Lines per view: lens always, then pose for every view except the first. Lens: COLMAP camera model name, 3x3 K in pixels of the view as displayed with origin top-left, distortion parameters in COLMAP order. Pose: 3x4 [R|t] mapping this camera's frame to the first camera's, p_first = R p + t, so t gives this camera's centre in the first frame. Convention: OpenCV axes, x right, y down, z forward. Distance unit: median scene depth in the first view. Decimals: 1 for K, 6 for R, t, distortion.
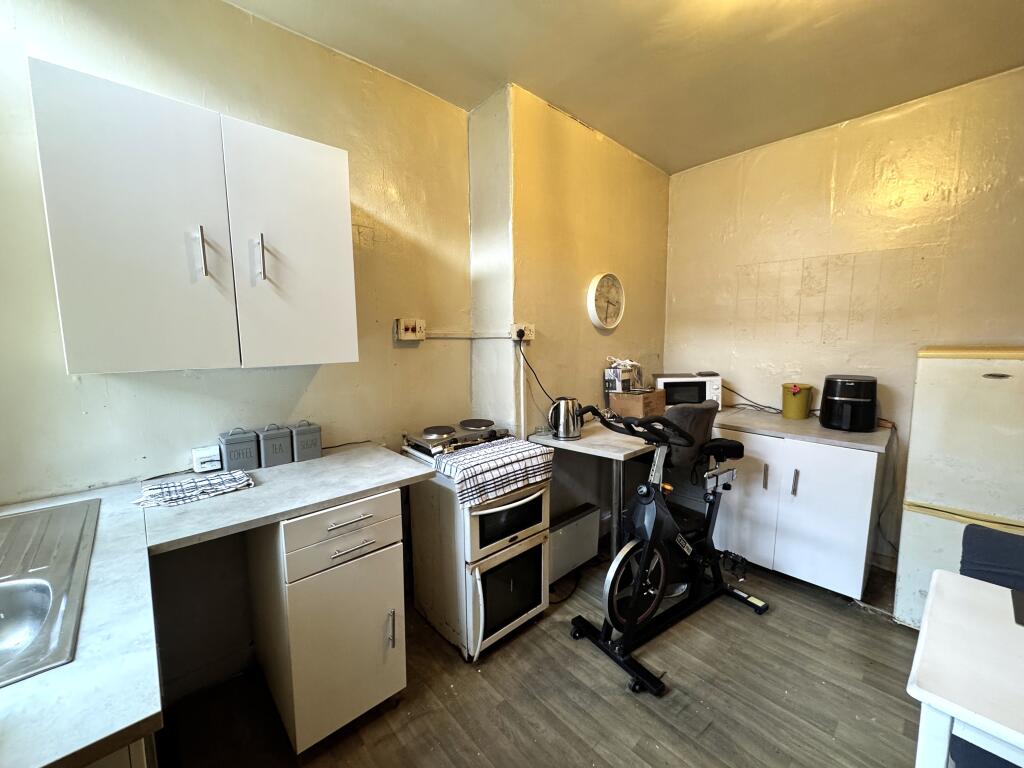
lens RADIAL K [[407.1, 0, 508.9], [0, 407.1, 384.0], [0, 0, 1]] dist [-0.000334, 0.000274]
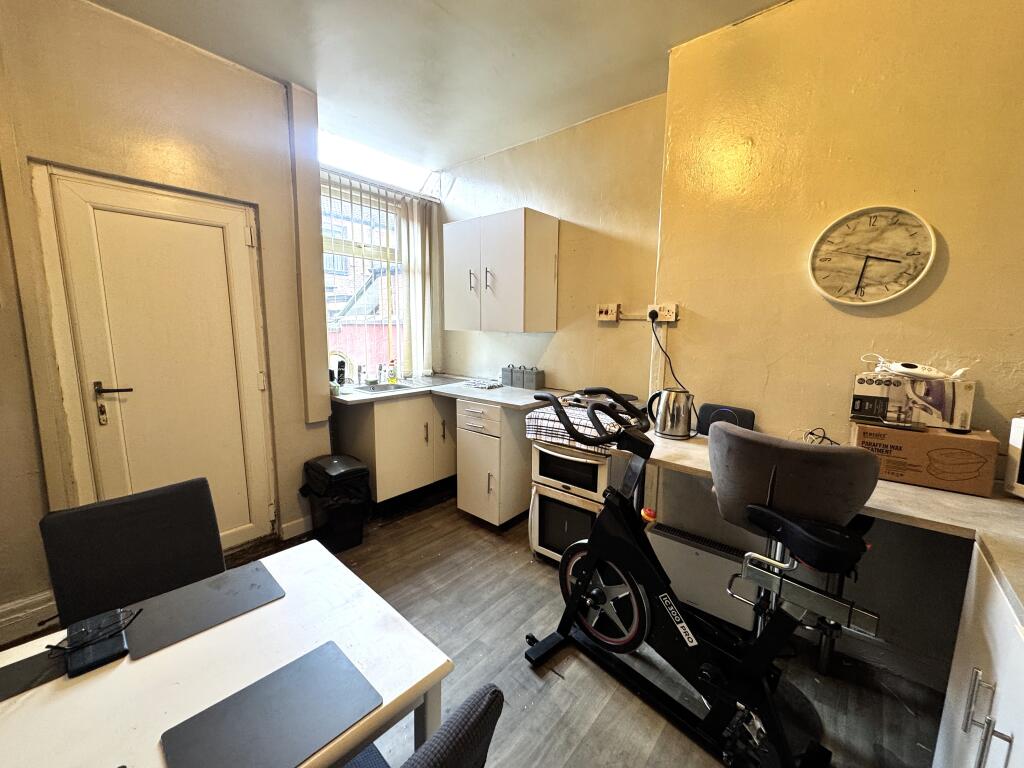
lens RADIAL K [[407.1, 0, 509.1], [0, 407.1, 382.6], [0, 0, 1]] dist [-0.000334, 0.000274]
pose [[0.117342, 0.150722, -0.981587, 1.064691], [-0.127762, 0.982493, 0.135588, -0.058529], [0.984839, 0.109499, 0.134544, 0.612260]]
